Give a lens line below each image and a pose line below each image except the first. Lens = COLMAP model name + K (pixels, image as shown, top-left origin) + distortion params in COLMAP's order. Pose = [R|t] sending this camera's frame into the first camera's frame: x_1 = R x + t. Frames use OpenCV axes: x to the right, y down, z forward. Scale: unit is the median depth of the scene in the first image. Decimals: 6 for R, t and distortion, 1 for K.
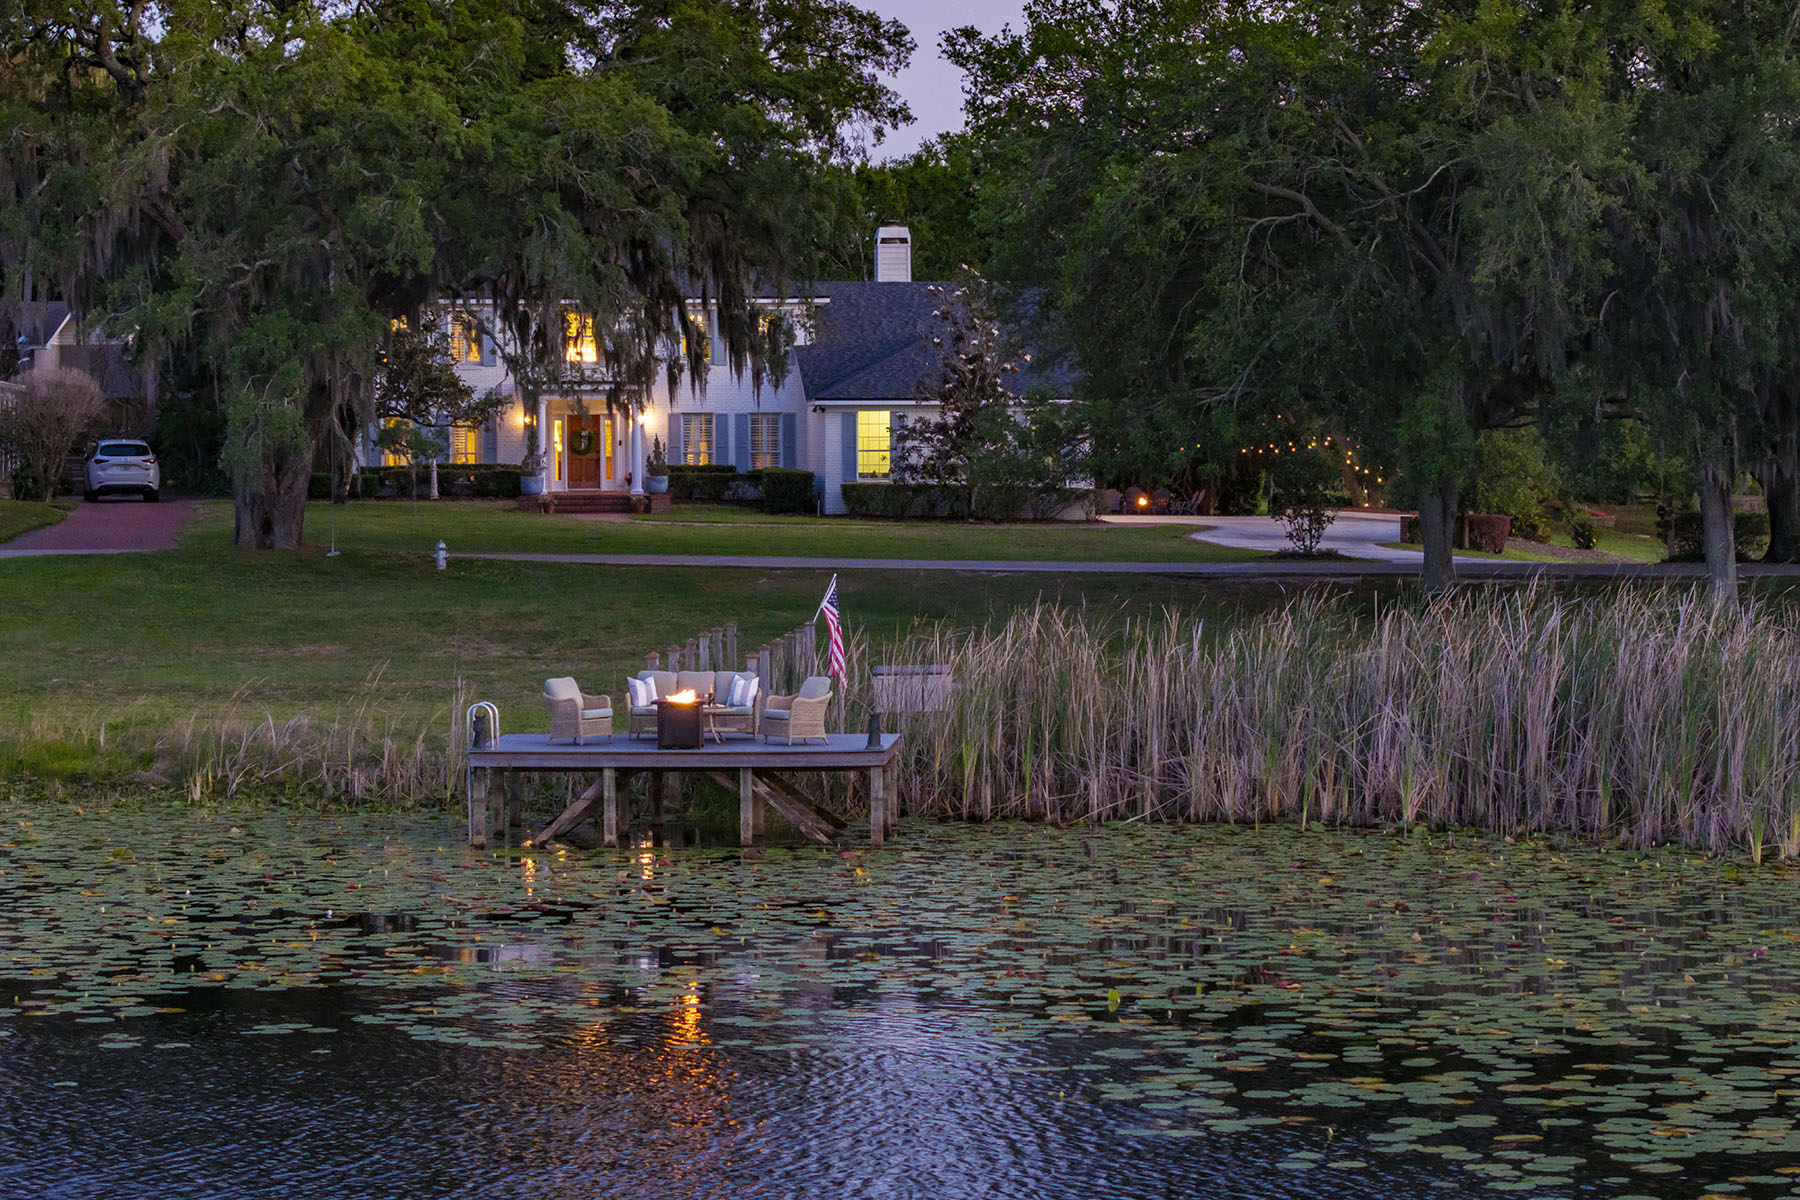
lens RADIAL K [[4578.4, 0, 1097.7], [0, 4578.4, 598.4], [0, 0, 1]] dist [-0.207532, -0.247410]
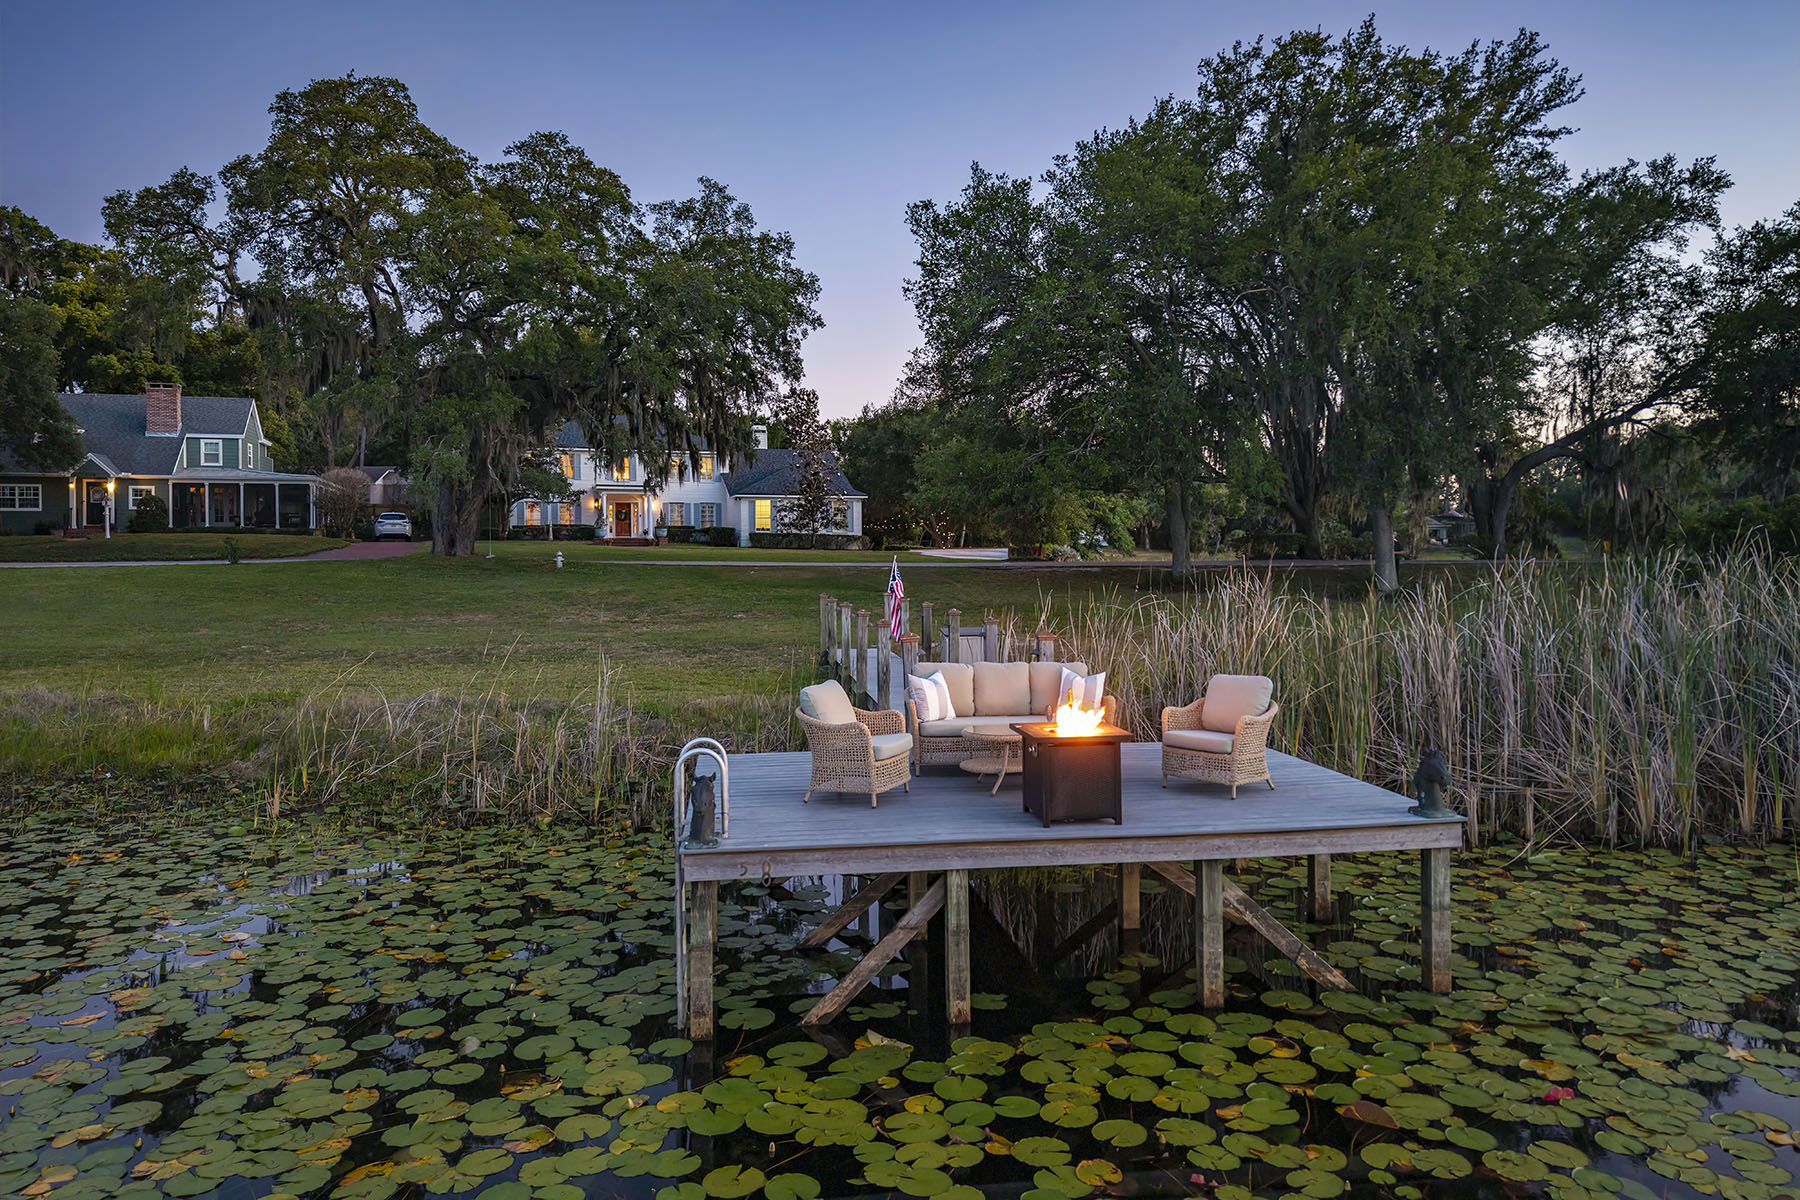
lens RADIAL K [[1186.6, 0, 909.8], [0, 1186.6, 550.3], [0, 0, 1]] dist [0.023825, -0.023723]
pose [[0.988099, -0.002476, 0.153798, -0.091165], [0.007778, 0.999396, -0.033880, 0.003723], [-0.153621, 0.034673, 0.987521, 0.592771]]
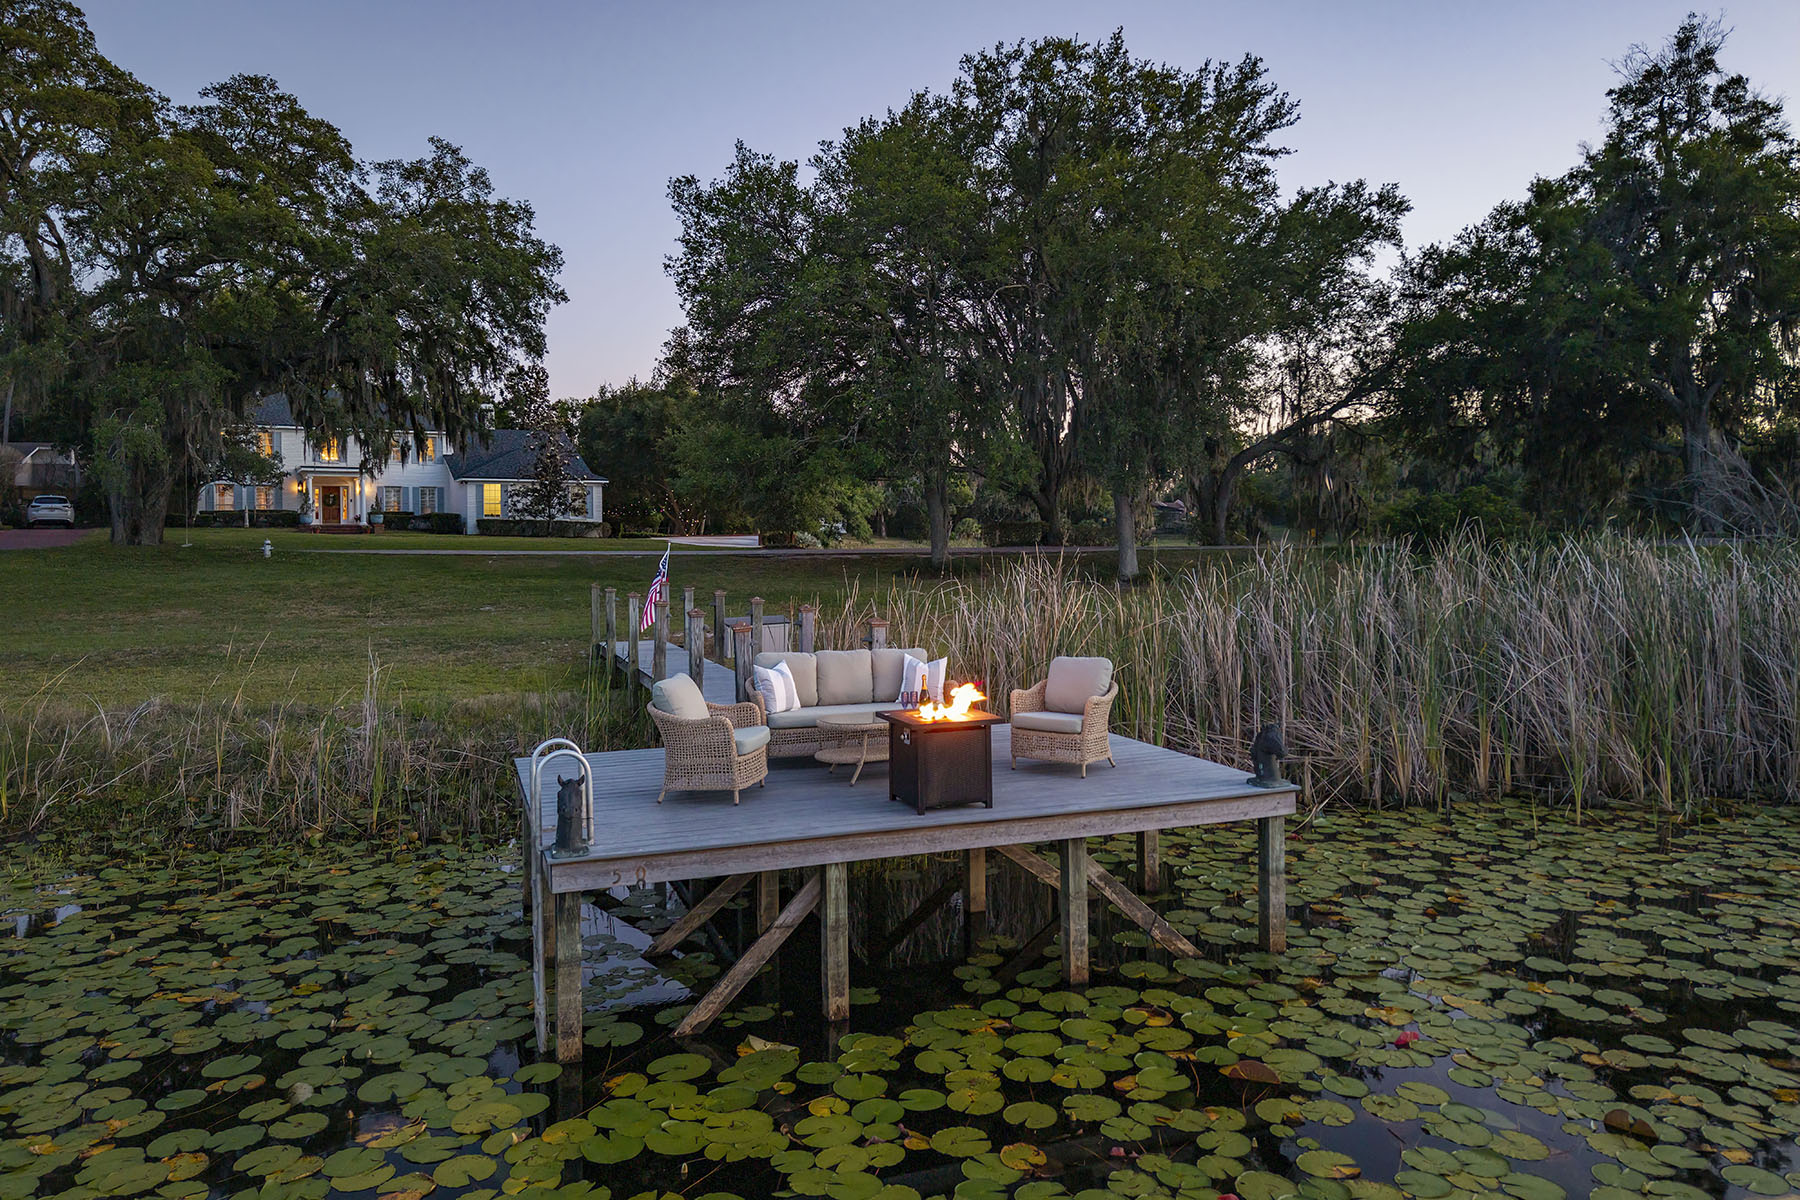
lens RADIAL K [[1201.5, 0, 894.9], [0, 1201.5, 534.3], [0, 0, 1]] dist [0.010439, -0.007450]
pose [[0.932985, -0.002448, 0.359906, -0.101949], [0.015856, 0.999286, -0.034307, 0.003695], [-0.359565, 0.037714, 0.932358, 0.596739]]
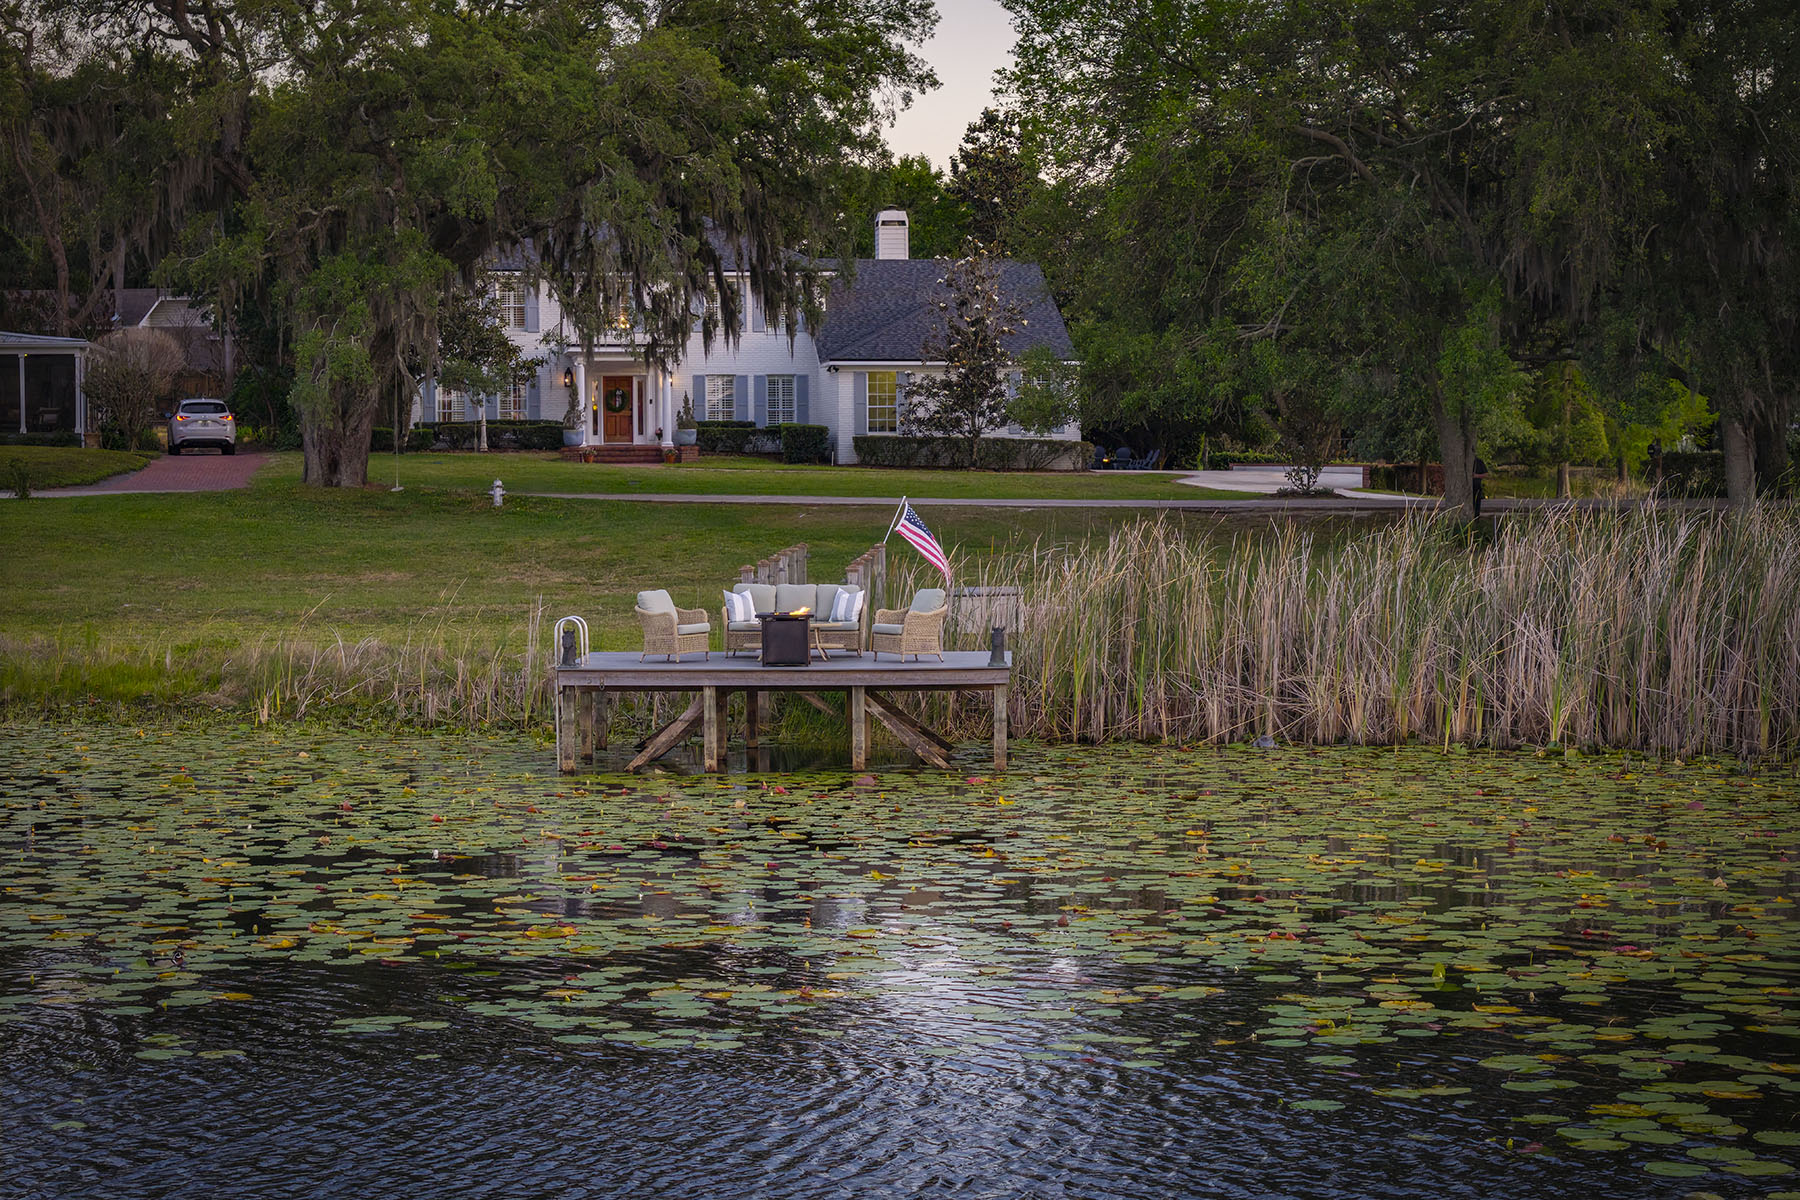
lens RADIAL K [[3564.5, 0, 1033.9], [0, 3564.5, 598.7], [0, 0, 1]] dist [-0.254506, 0.110461]
pose [[0.999861, -0.000740, 0.016663, -0.036605], [0.000593, 0.999961, 0.008832, 0.008933], [-0.016669, -0.008821, 0.999822, 0.192098]]
